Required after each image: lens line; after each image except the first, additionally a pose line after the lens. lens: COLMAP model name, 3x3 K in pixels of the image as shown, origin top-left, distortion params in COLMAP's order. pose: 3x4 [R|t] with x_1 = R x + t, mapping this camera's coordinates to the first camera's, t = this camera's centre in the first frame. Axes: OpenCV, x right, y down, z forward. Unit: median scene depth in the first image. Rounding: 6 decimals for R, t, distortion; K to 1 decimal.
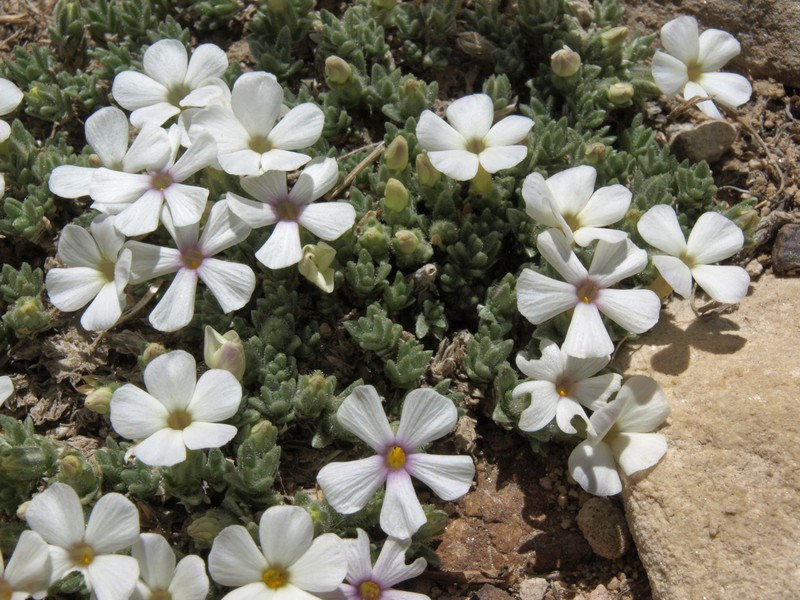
lens RADIAL K [[1530.4, 0, 400.0], [0, 1530.4, 300.0], [0, 0, 1]] dist [-0.099513, -0.326070]
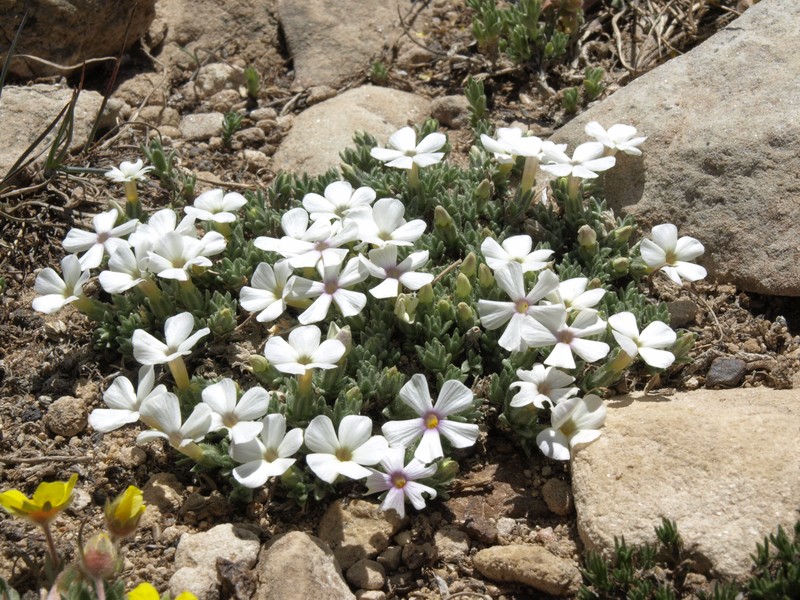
lens RADIAL K [[1530.4, 0, 400.0], [0, 1530.4, 300.0], [0, 0, 1]] dist [-0.099513, -0.326070]
pose [[0.980141, 0.145569, -0.134658, 0.158907], [-0.180872, 0.934647, -0.306138, 0.473311], [0.081293, 0.324414, 0.942415, -0.535462]]
